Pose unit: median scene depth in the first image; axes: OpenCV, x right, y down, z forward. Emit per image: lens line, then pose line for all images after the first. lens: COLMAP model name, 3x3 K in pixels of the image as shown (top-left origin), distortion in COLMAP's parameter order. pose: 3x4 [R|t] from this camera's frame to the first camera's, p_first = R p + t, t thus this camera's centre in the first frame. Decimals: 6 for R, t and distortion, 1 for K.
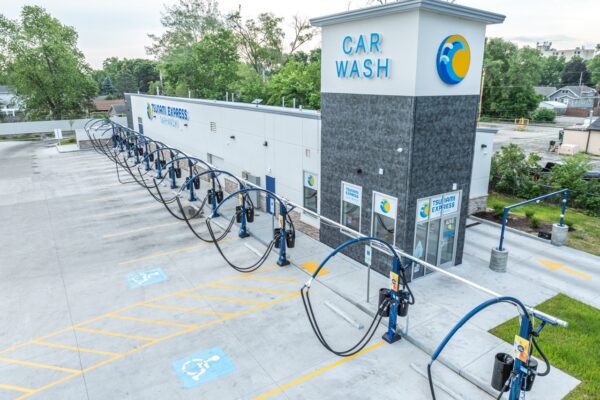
lens RADIAL K [[423.2, 0, 300.0], [0, 423.2, 200.0], [0, 0, 1]] dist [-0.051304, 0.007561]
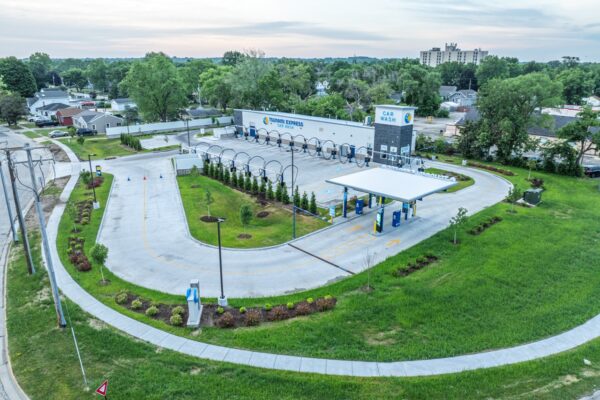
lens RADIAL K [[423.2, 0, 300.0], [0, 423.2, 200.0], [0, 0, 1]] dist [-0.051304, 0.007561]
pose [[0.985327, -0.046571, 0.164198, -0.952001], [0.040925, 0.998454, 0.037606, 0.209714], [-0.165696, -0.030334, 0.985710, -2.018419]]
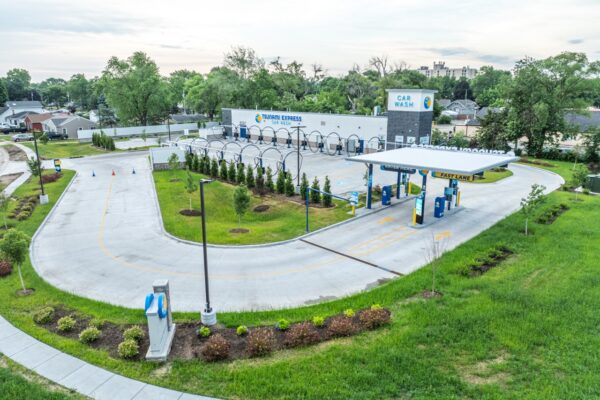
lens RADIAL K [[423.2, 0, 300.0], [0, 423.2, 200.0], [0, 0, 1]] dist [-0.051304, 0.007561]
pose [[0.979333, -0.048518, 0.196346, -0.963769], [0.053243, 0.998404, -0.018855, 0.354625], [-0.195118, 0.028919, 0.980353, -1.557936]]
